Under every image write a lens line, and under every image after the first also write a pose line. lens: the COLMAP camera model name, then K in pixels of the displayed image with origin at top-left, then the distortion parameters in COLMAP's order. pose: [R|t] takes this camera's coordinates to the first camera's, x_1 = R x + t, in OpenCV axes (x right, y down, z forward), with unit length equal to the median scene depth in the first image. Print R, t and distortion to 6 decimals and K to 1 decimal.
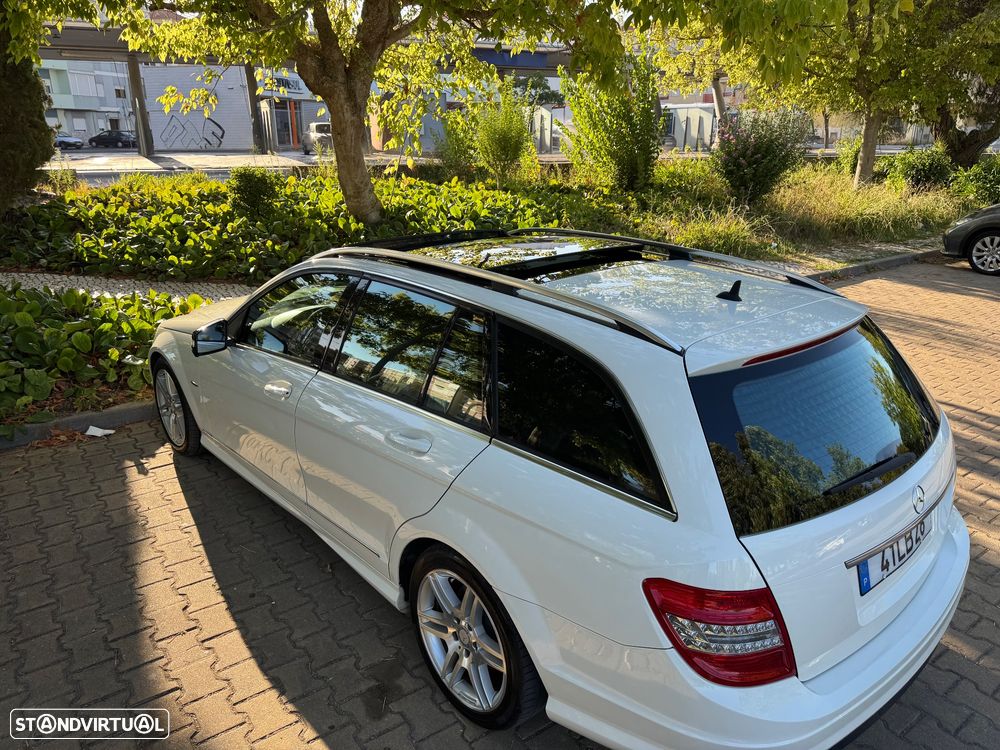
lens RADIAL K [[719.5, 0, 500.0], [0, 719.5, 375.0], [0, 0, 1]] dist [0.001917, -0.000003]
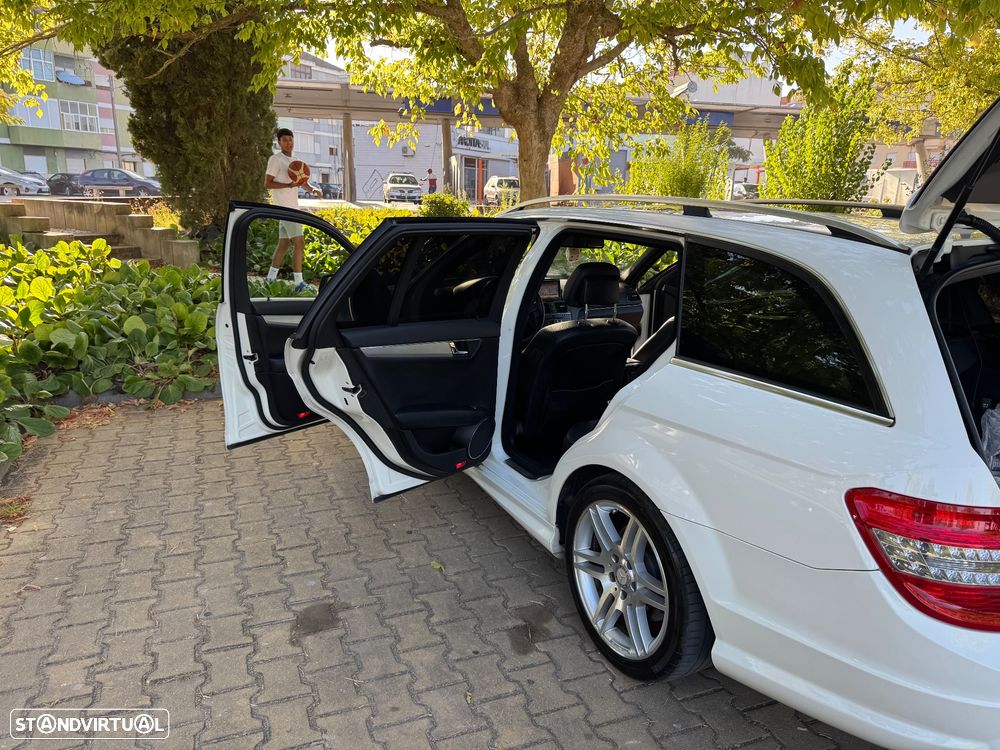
lens RADIAL K [[707.7, 0, 500.0], [0, 707.7, 375.0], [0, 0, 1]] dist [0.076499, -0.116702]
pose [[0.972006, 0.083473, -0.219628, -0.019892], [-0.100301, 0.992726, -0.066598, 0.160734], [0.212471, 0.086763, 0.973308, 0.034160]]
